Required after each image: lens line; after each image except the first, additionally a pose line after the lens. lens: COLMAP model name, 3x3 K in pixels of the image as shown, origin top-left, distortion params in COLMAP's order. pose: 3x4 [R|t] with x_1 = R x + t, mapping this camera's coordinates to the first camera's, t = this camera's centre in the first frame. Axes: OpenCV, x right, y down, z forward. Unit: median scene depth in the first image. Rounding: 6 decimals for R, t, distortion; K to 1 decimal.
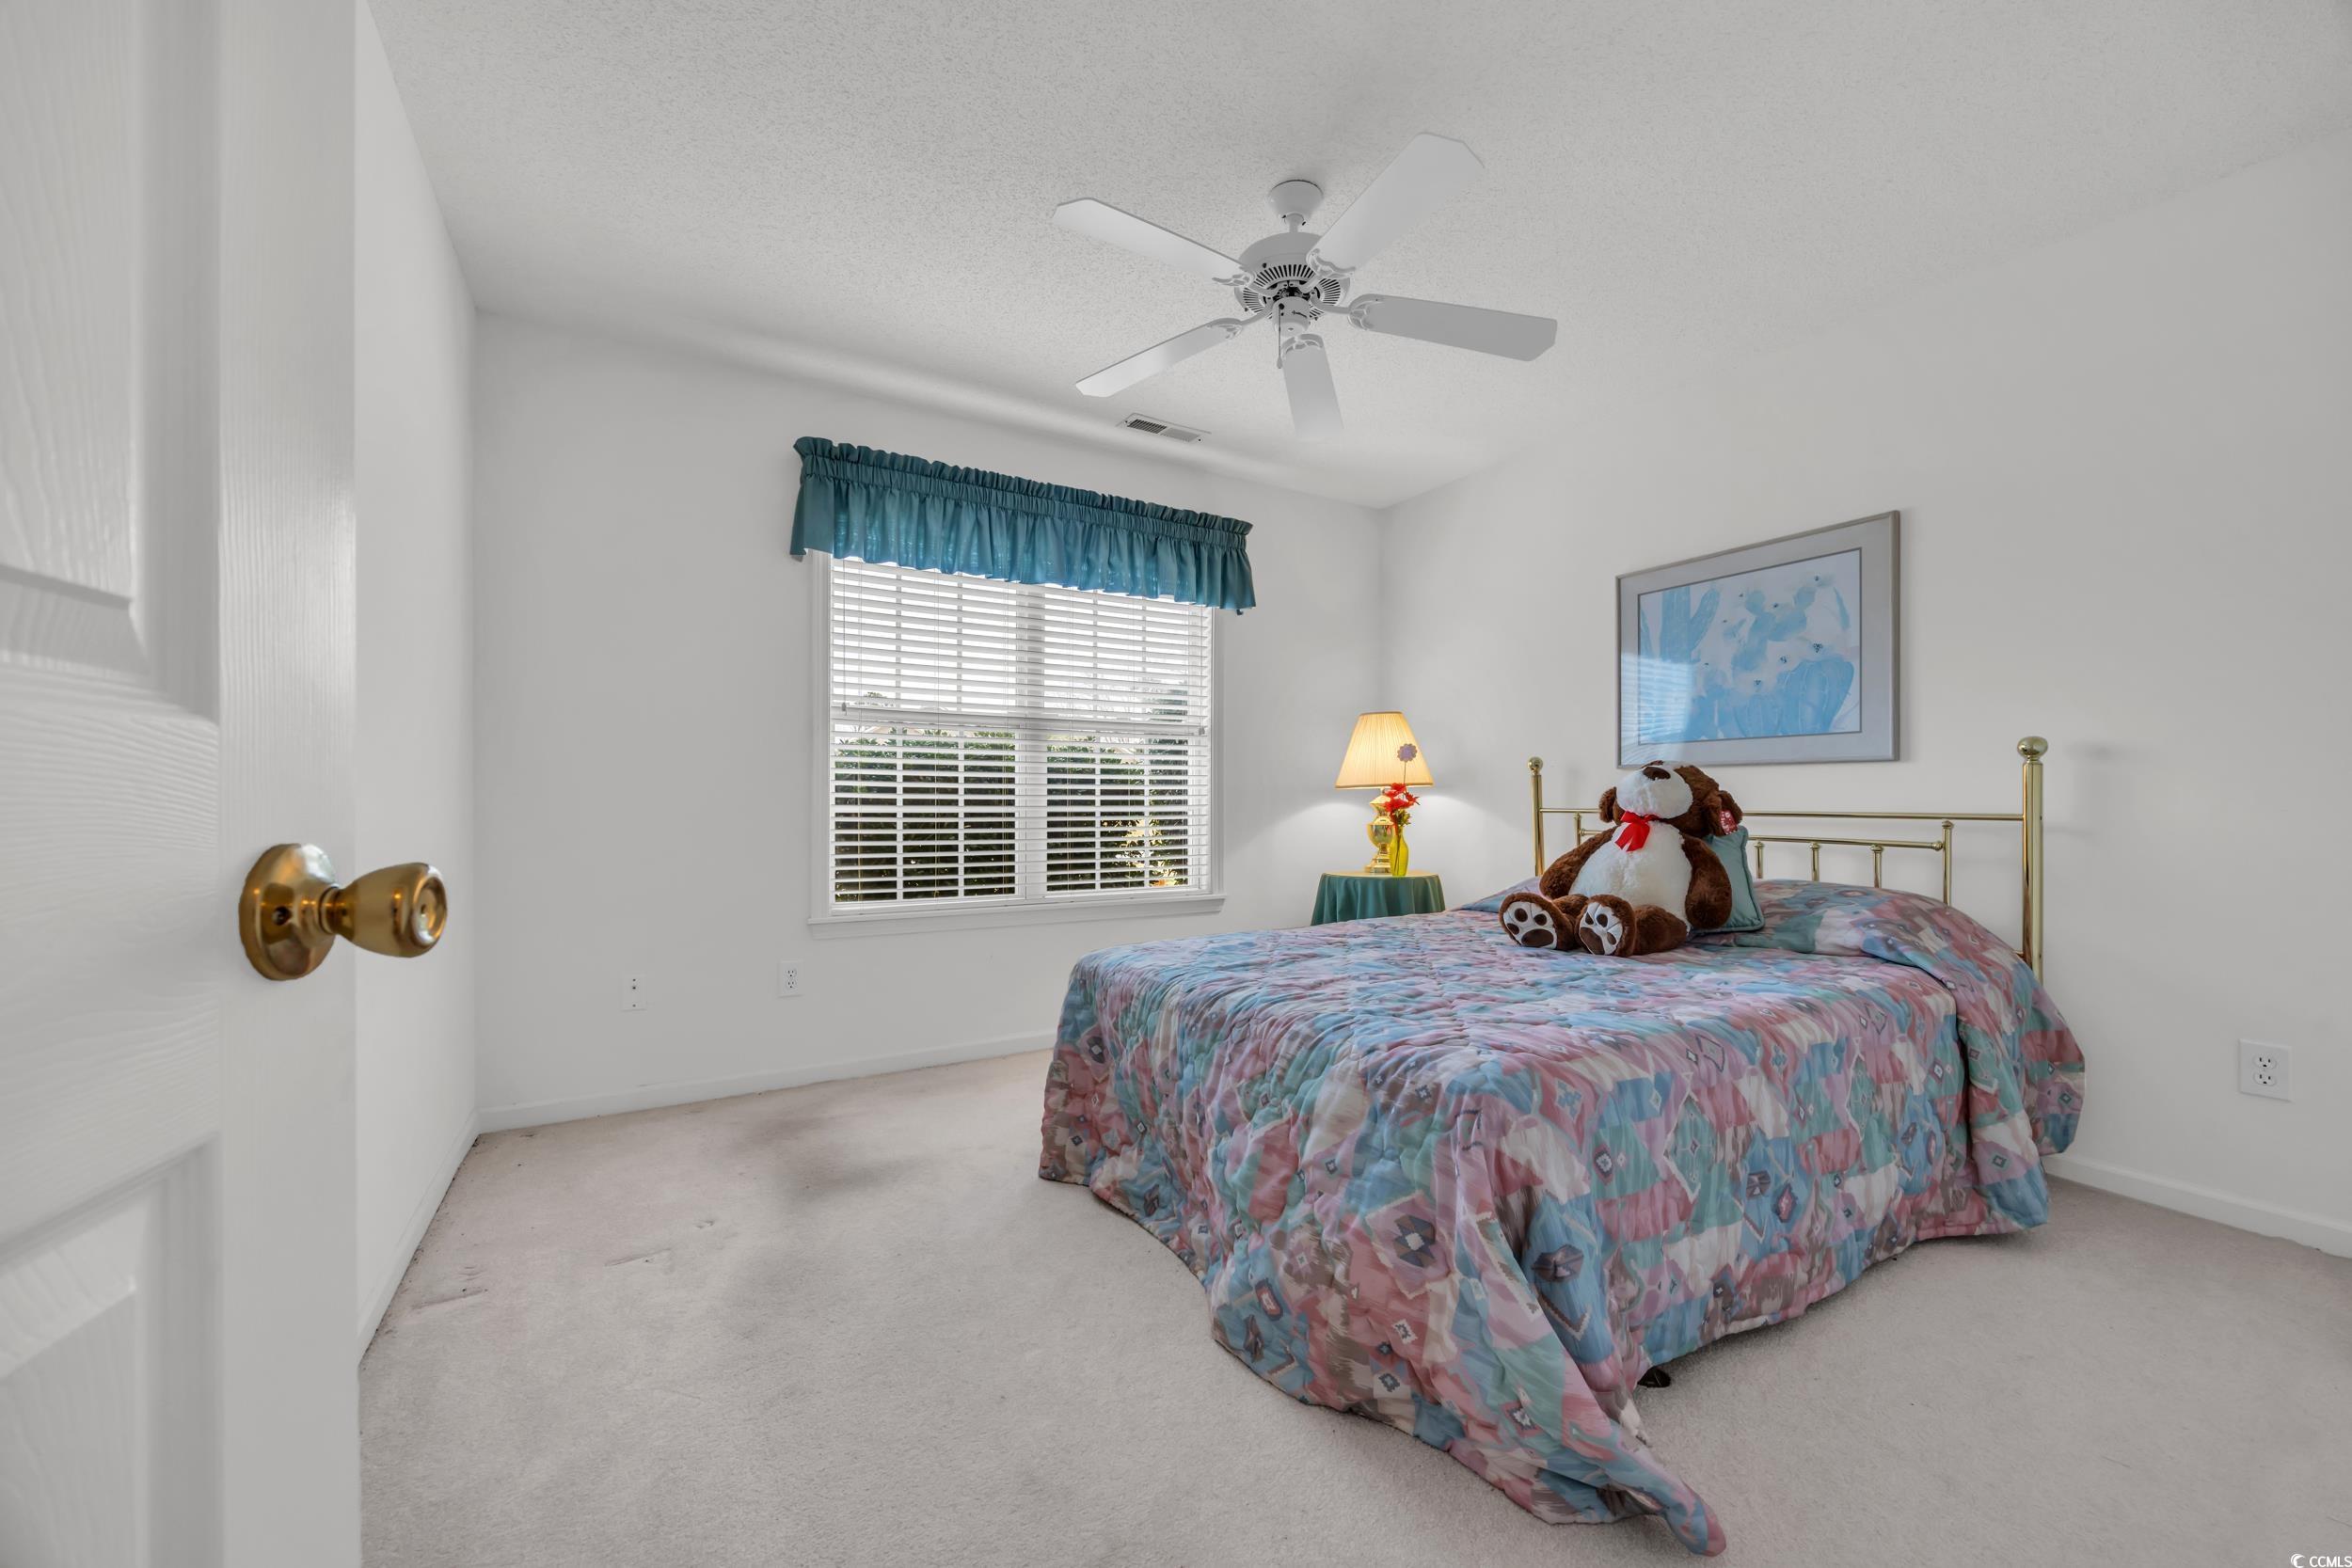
lens RADIAL K [[916.9, 0, 1188.2], [0, 916.9, 802.6], [0, 0, 1]] dist [-0.002565, 0.000333]
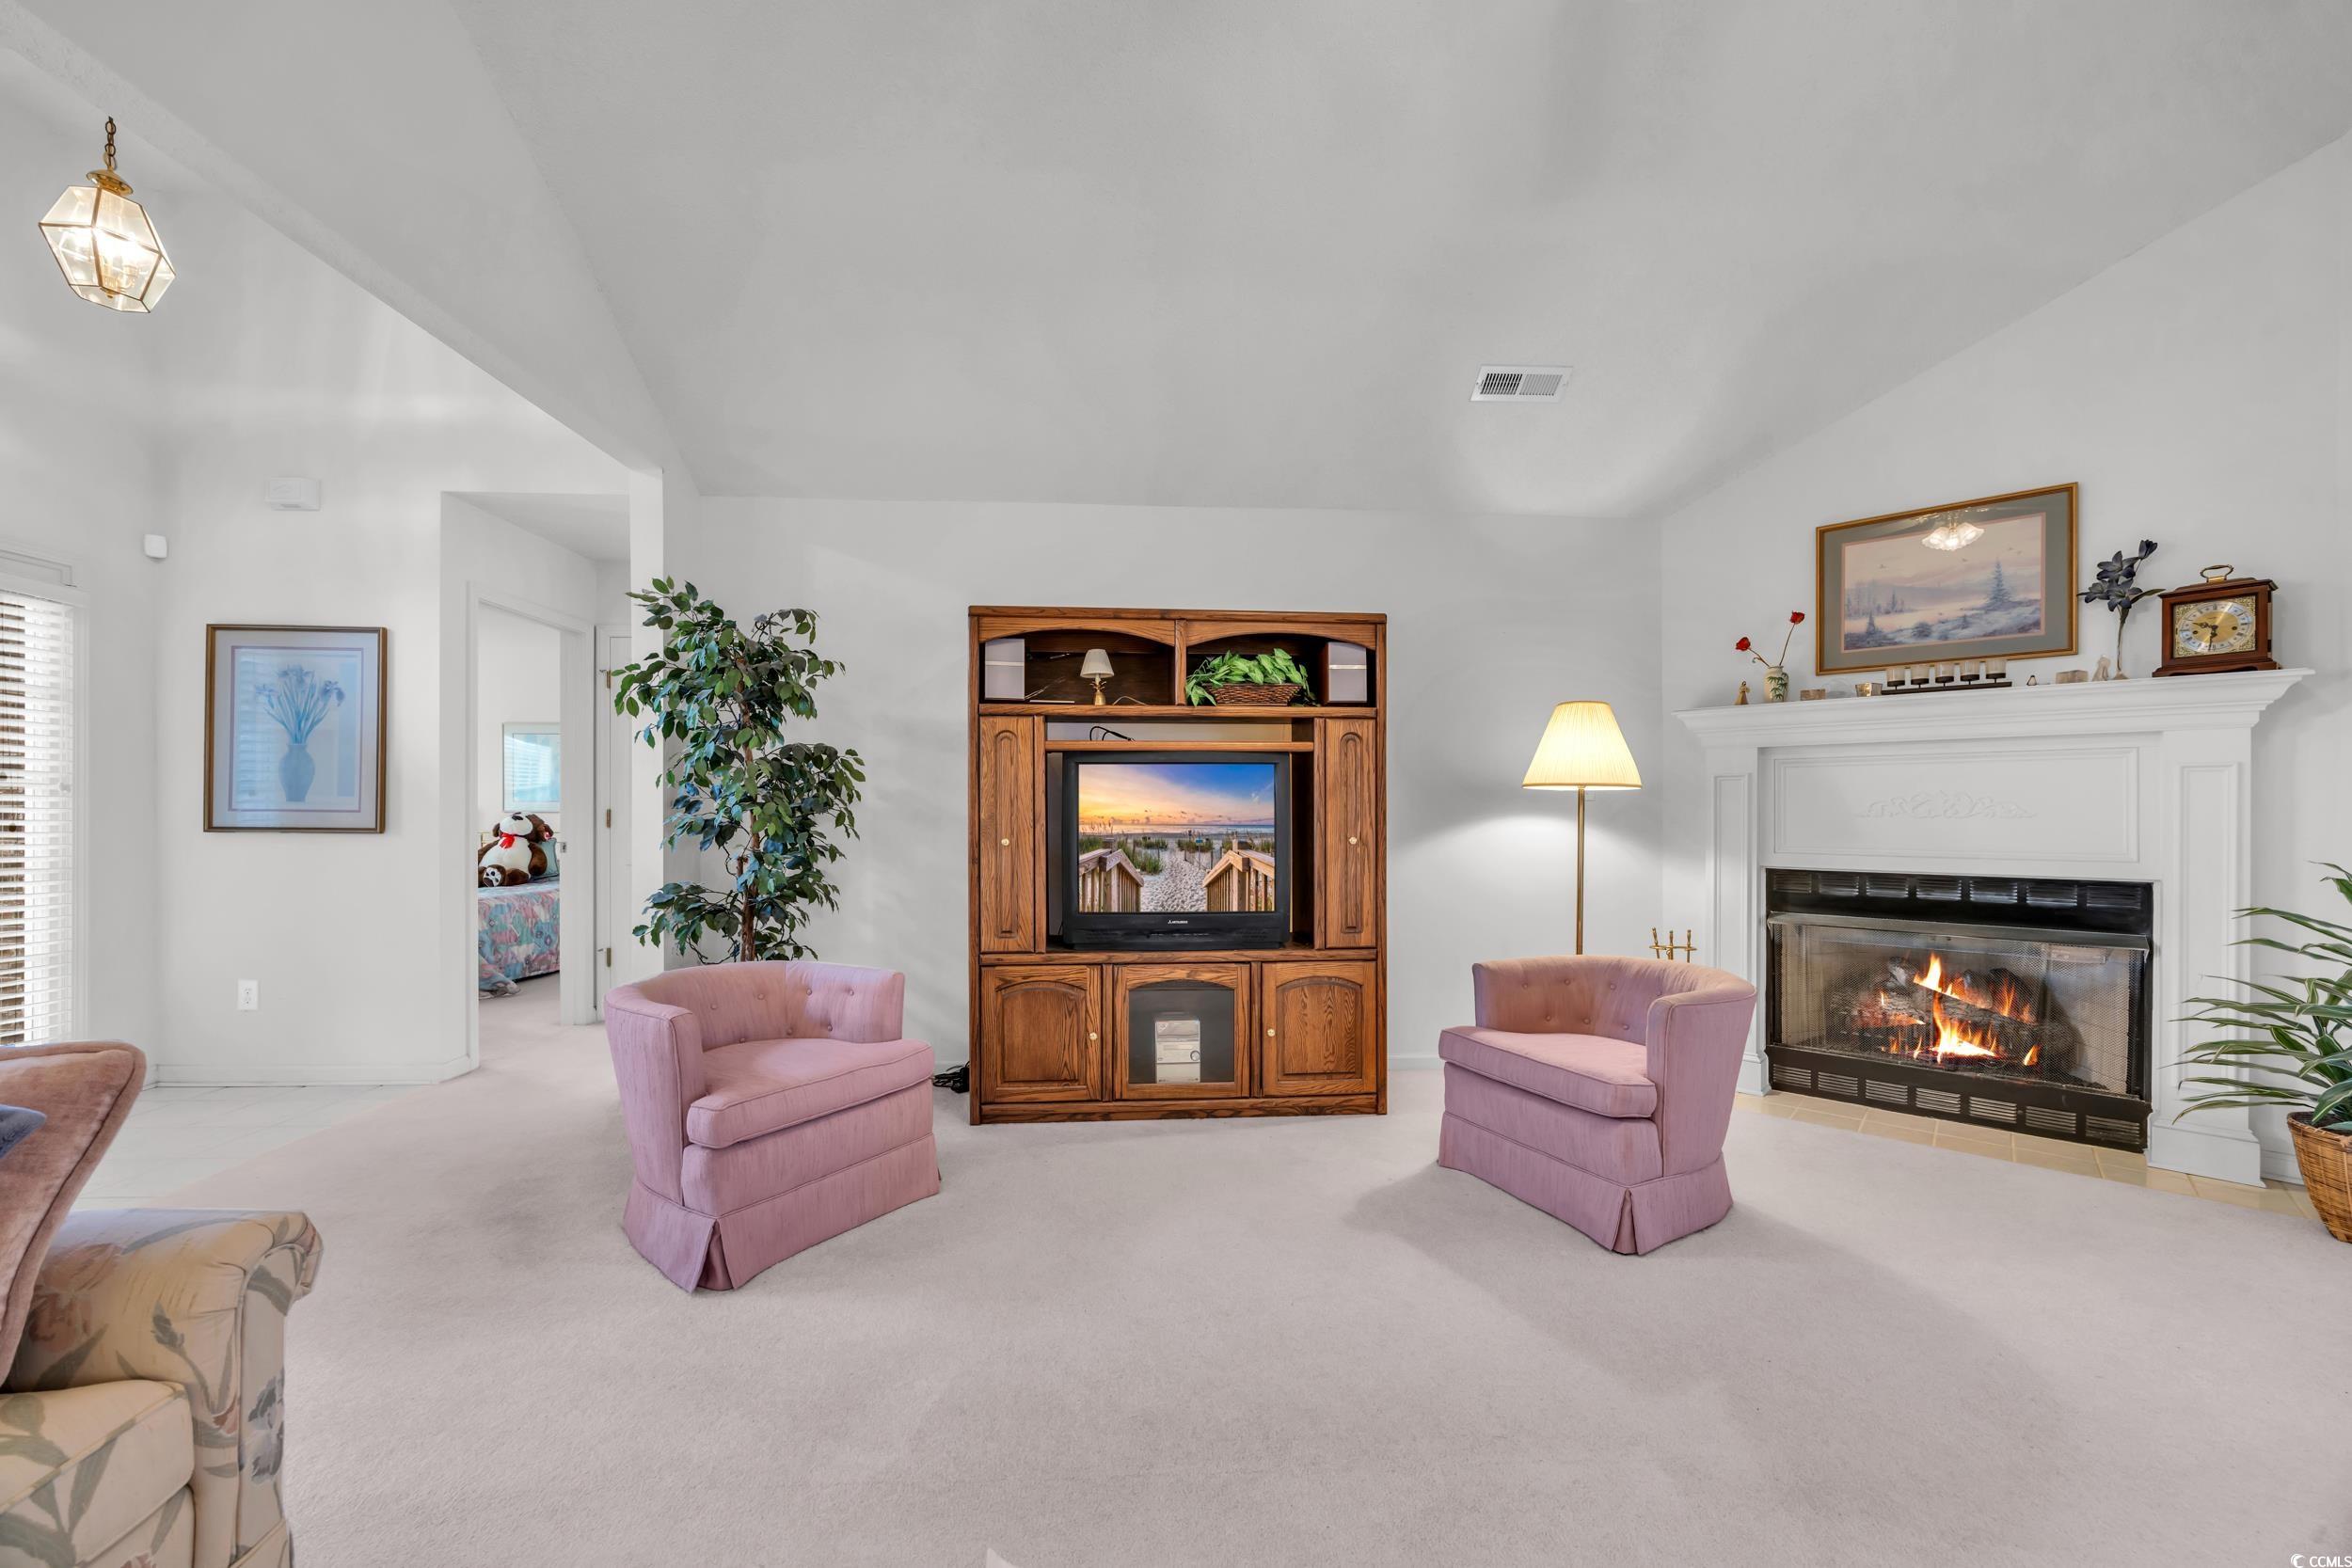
lens RADIAL K [[916.9, 0, 1191.7], [0, 916.9, 808.0], [0, 0, 1]] dist [-0.002565, 0.000333]
pose [[0.479462, 0.003307, 0.877556, -1.518338], [-0.003087, 0.999993, -0.002082, -0.108523], [-0.877557, -0.001710, 0.479469, -3.431162]]
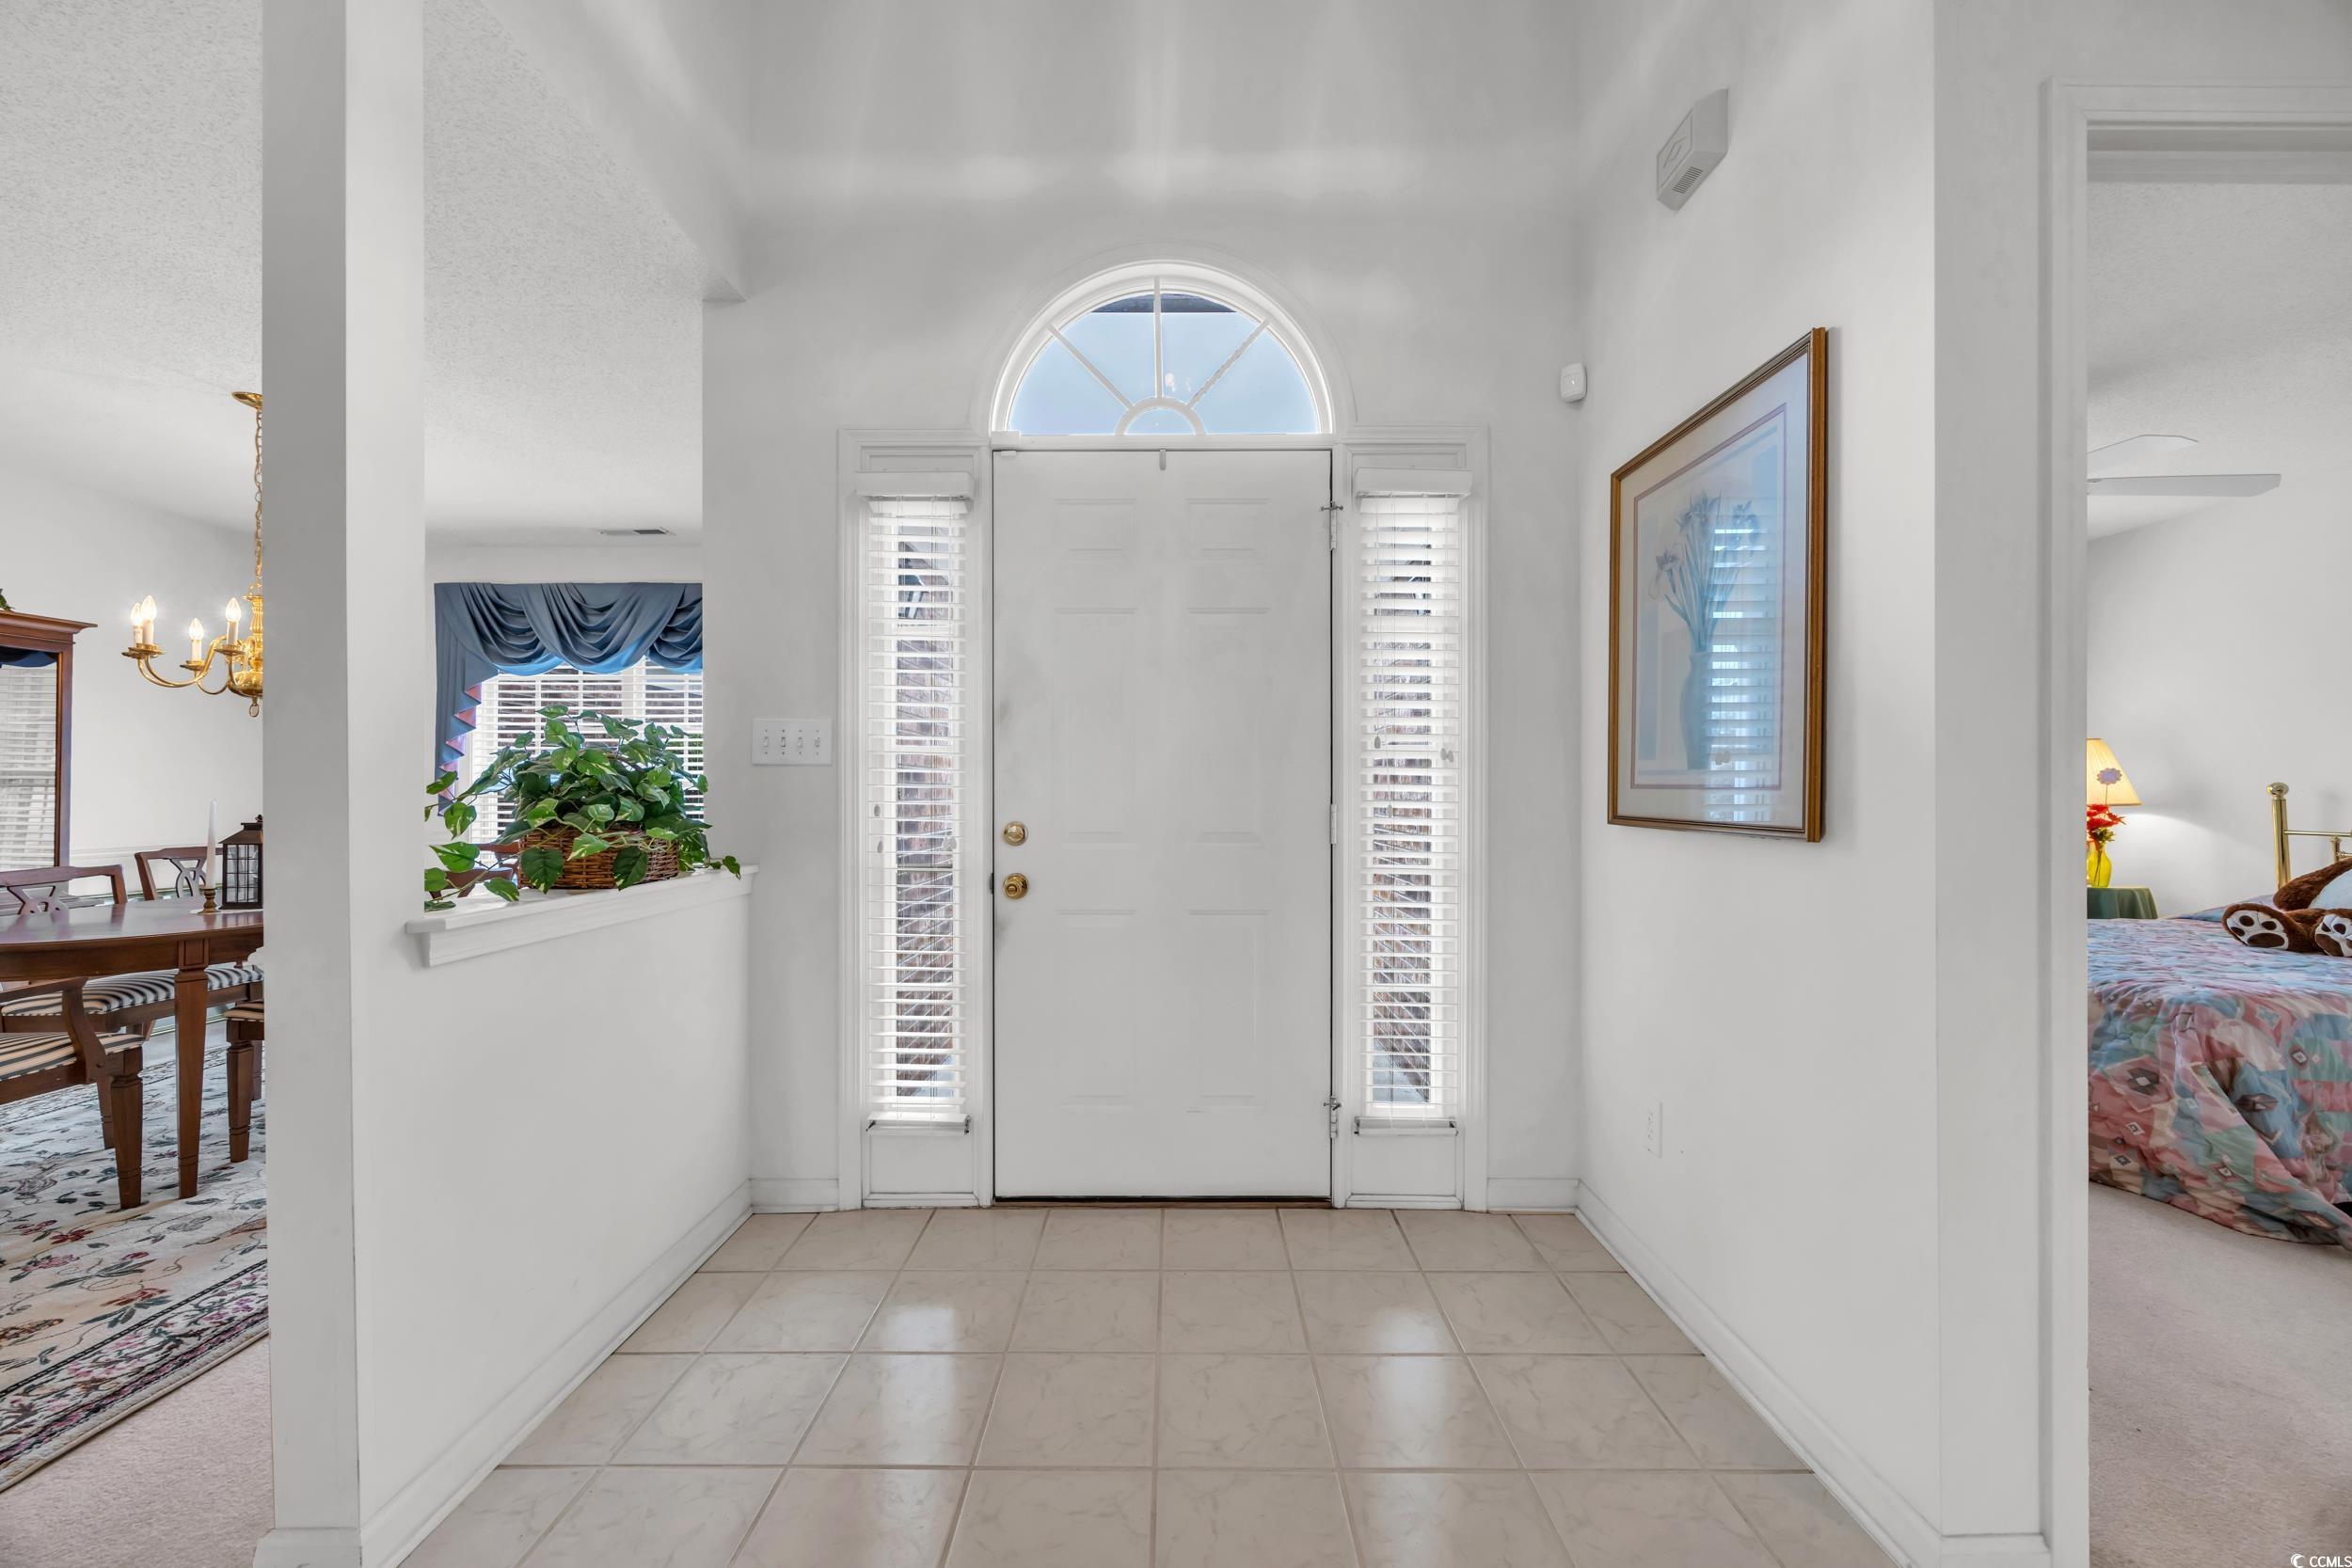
lens RADIAL K [[916.9, 0, 1158.1], [0, 916.9, 791.5], [0, 0, 1]] dist [-0.002565, 0.000333]
pose [[0.852282, -0.000186, -0.523083, -0.437521], [-0.000477, 0.999999, -0.001134, -0.091407], [0.523083, 0.001216, 0.852281, -1.465435]]
